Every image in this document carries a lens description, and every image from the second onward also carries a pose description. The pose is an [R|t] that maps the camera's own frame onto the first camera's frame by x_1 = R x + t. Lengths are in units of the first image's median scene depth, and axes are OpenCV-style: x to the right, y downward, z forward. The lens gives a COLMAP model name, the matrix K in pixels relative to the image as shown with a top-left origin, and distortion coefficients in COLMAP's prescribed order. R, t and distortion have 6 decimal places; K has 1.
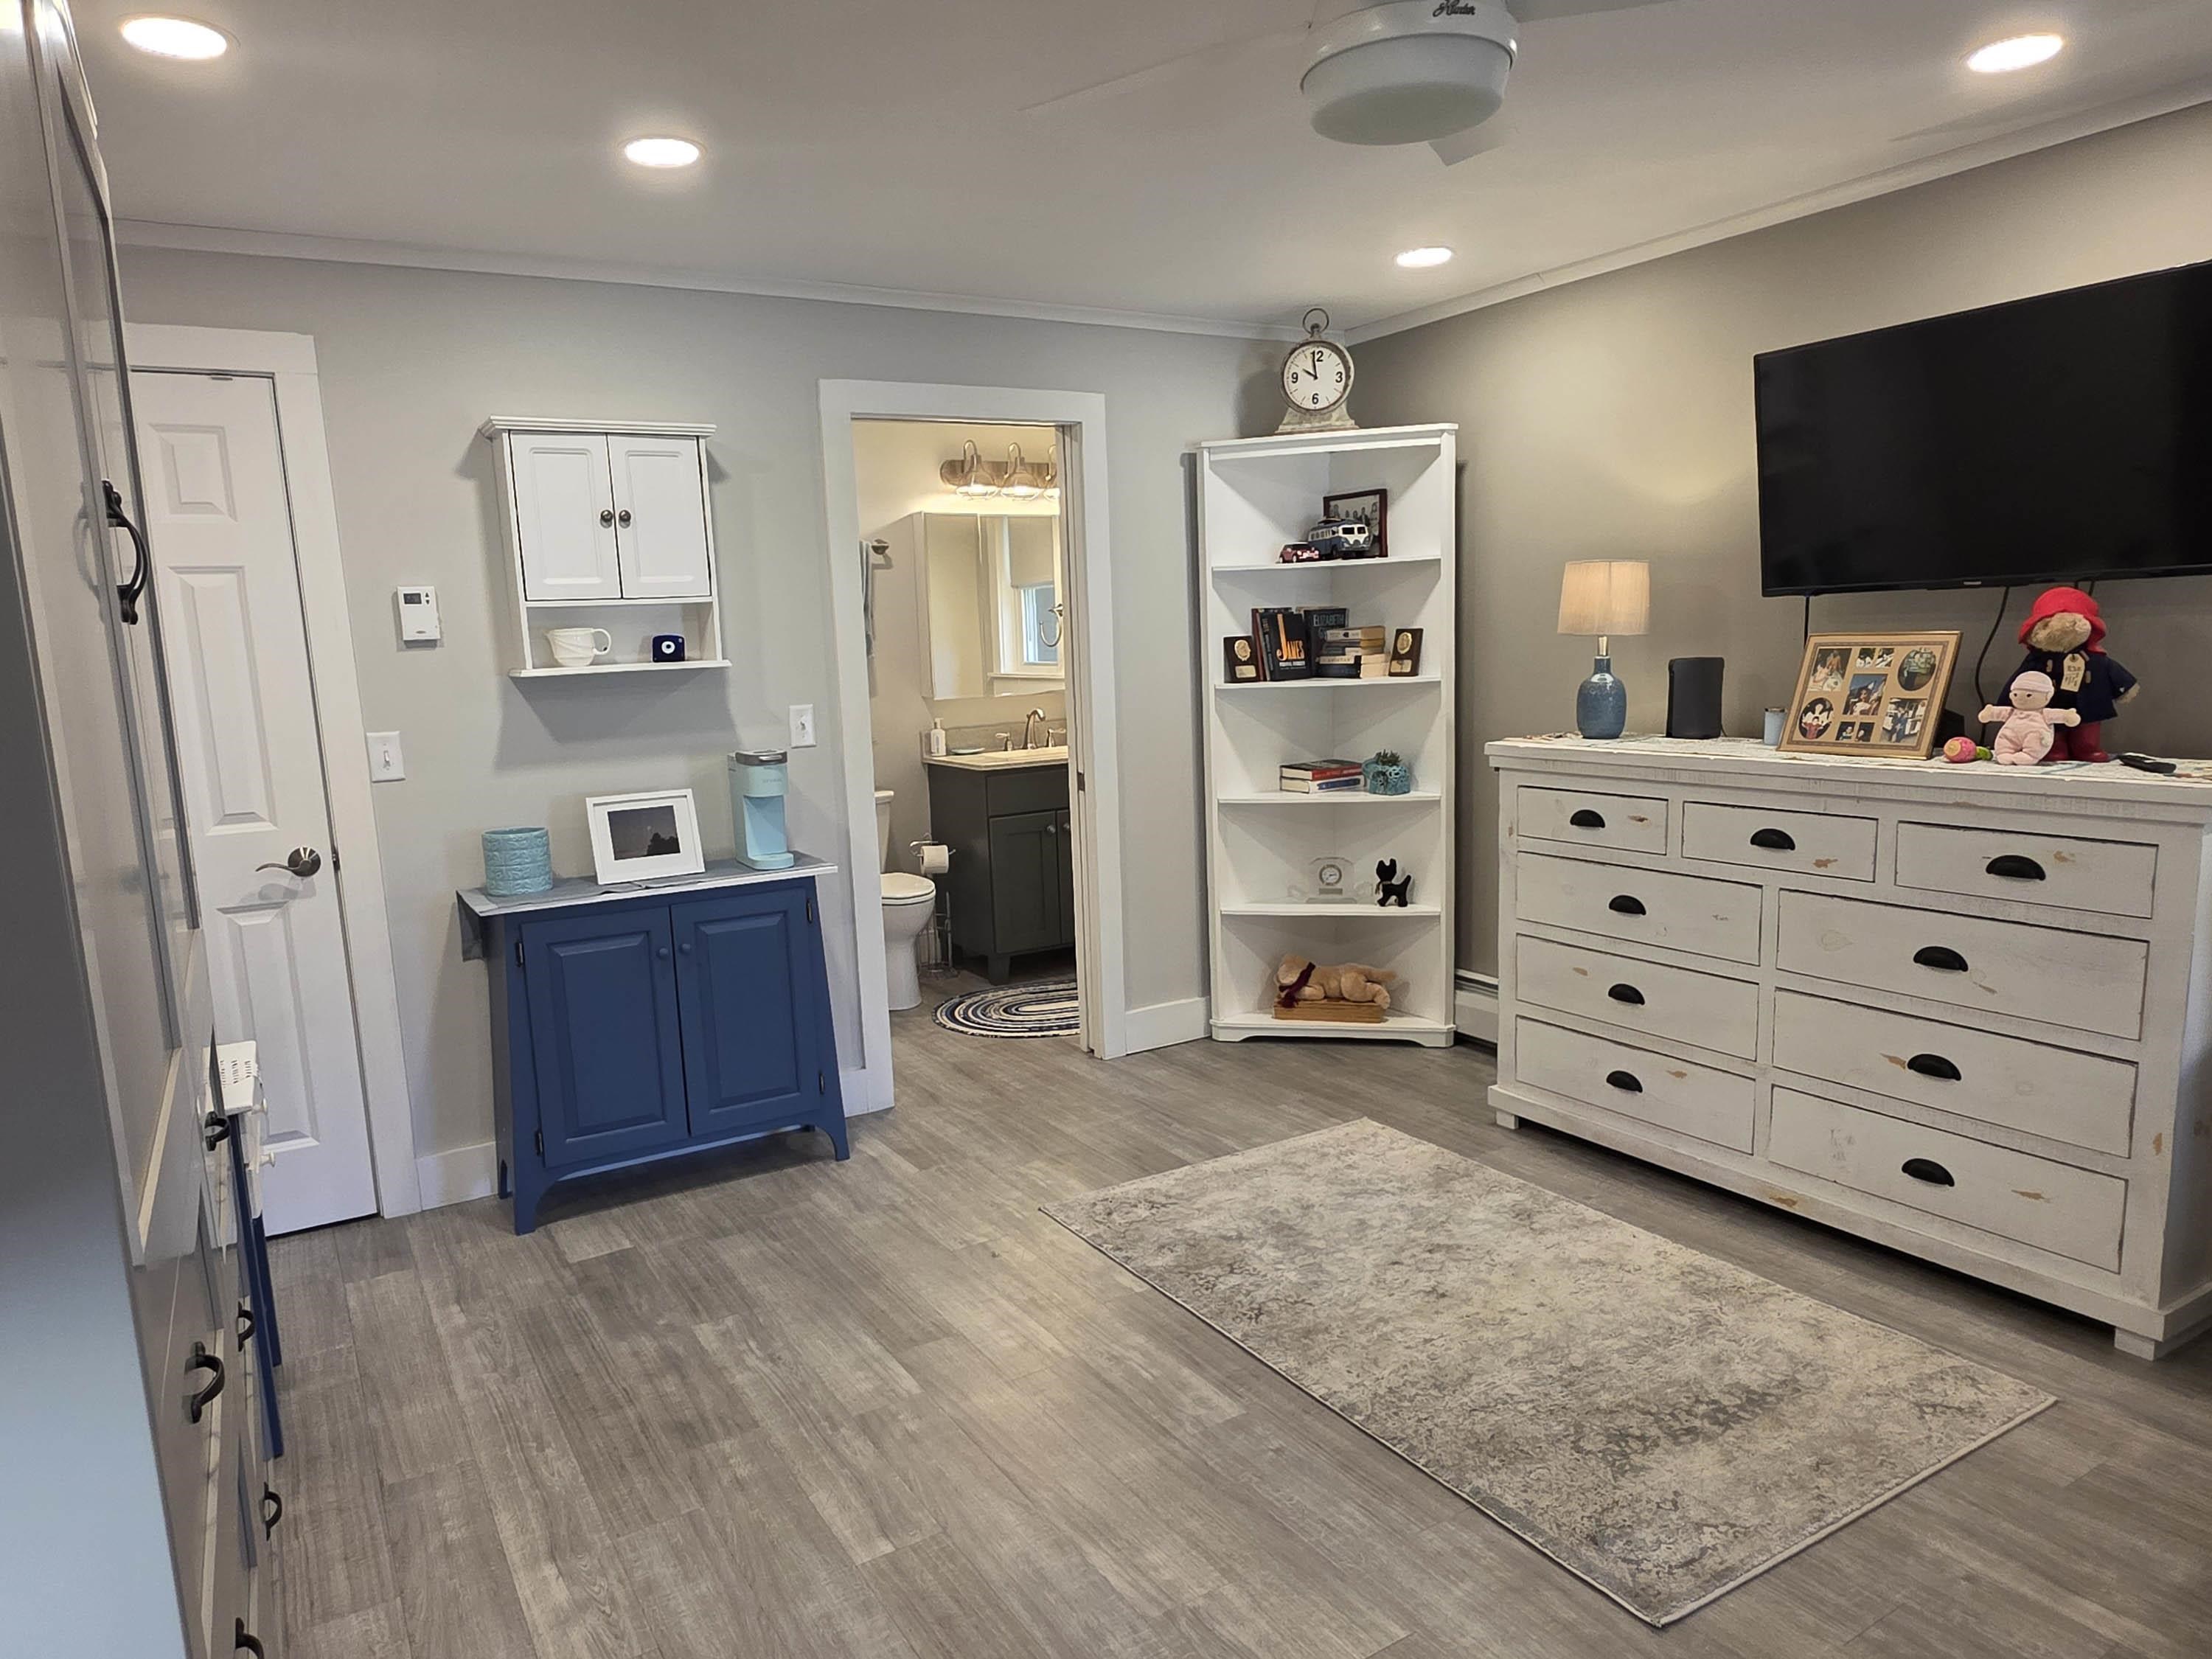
lens RADIAL K [[1380.4, 0, 1085.1], [0, 1380.4, 861.9], [0, 0, 1]] dist [0.008141, -0.006991]
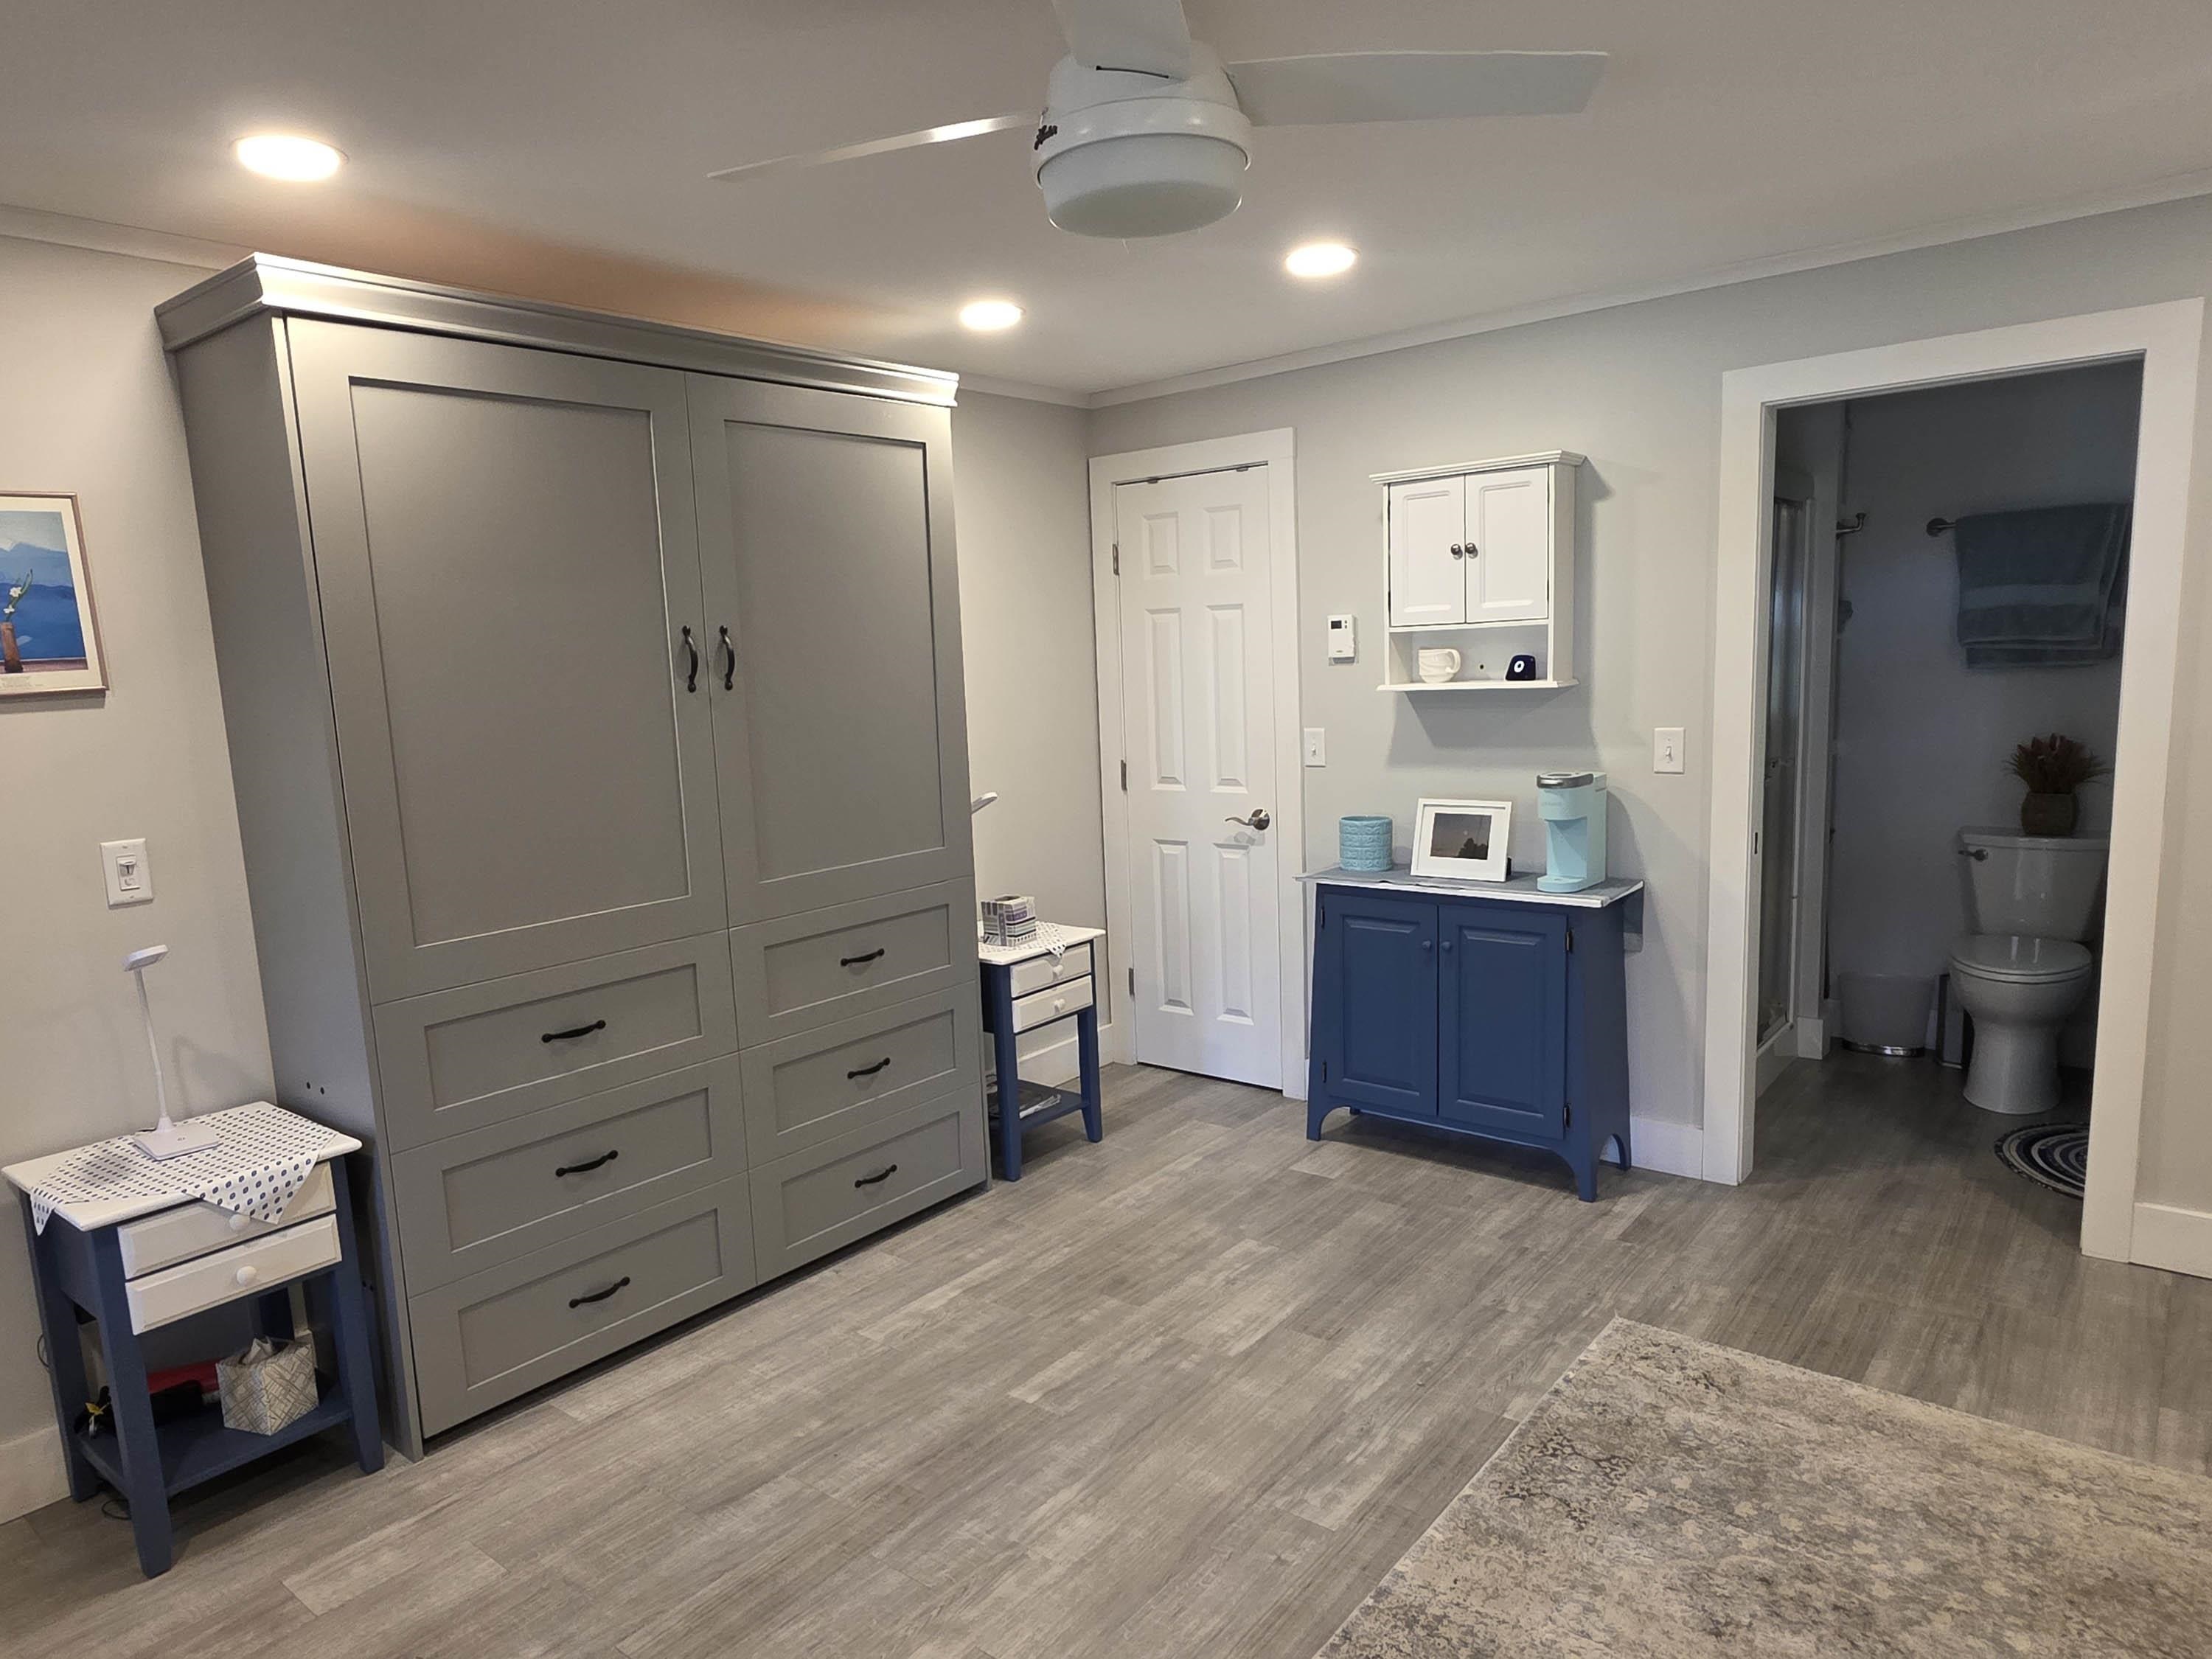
lens RADIAL K [[1380.4, 0, 1063.1], [0, 1380.4, 861.6], [0, 0, 1]] dist [0.008141, -0.006991]
pose [[0.336584, 0.166778, -0.926767, 0.625093], [-0.123859, 0.983481, 0.132001, -0.112473], [0.933472, 0.070359, 0.351681, 0.337053]]
